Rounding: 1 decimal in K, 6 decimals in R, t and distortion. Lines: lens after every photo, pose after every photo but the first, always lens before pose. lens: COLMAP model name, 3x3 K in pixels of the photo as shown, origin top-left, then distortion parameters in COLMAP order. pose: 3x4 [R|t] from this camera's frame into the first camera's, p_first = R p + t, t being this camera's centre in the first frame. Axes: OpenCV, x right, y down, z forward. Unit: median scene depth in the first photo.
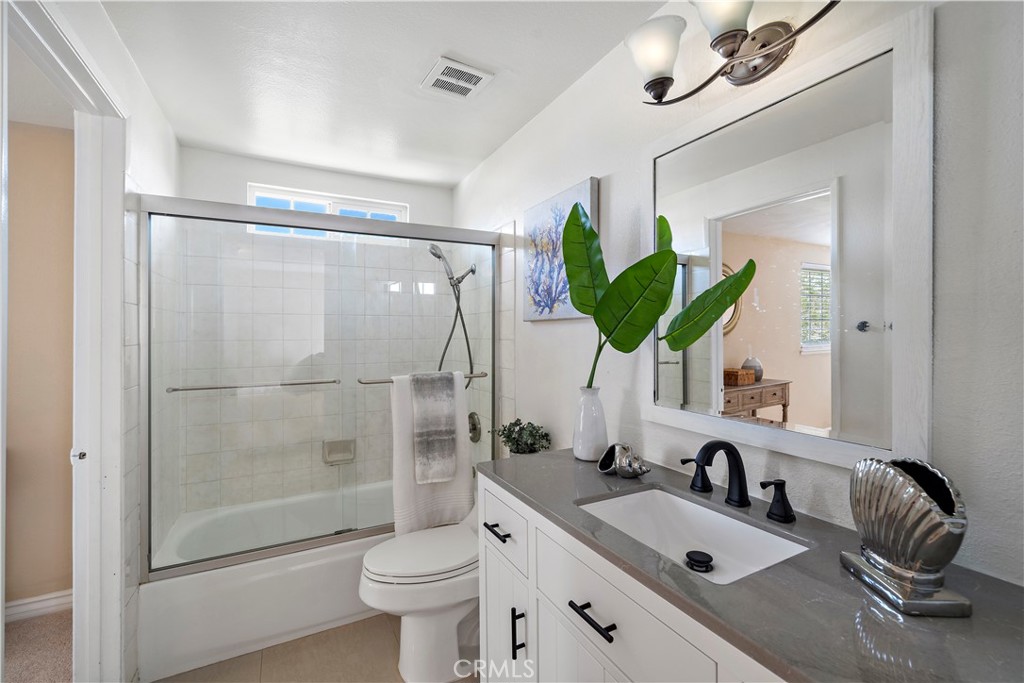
lens RADIAL K [[437.2, 0, 512.0], [0, 437.2, 341.5], [0, 0, 1]] dist [-0.000321, 0.000148]
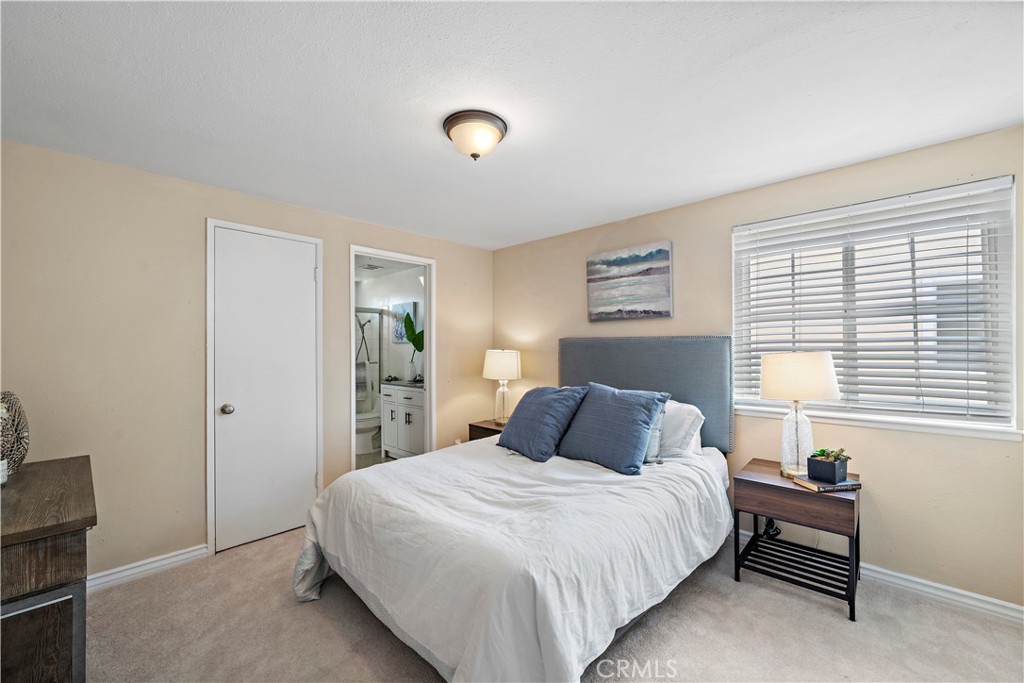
lens RADIAL K [[410.0, 0, 511.5], [0, 410.0, 348.7], [0, 0, 1]] dist [-0.000193, 0.000672]
pose [[0.945264, -0.001234, 0.326304, -0.115465], [0.005593, 0.999907, -0.012421, 0.030807], [-0.326258, 0.013566, 0.945183, -1.883399]]
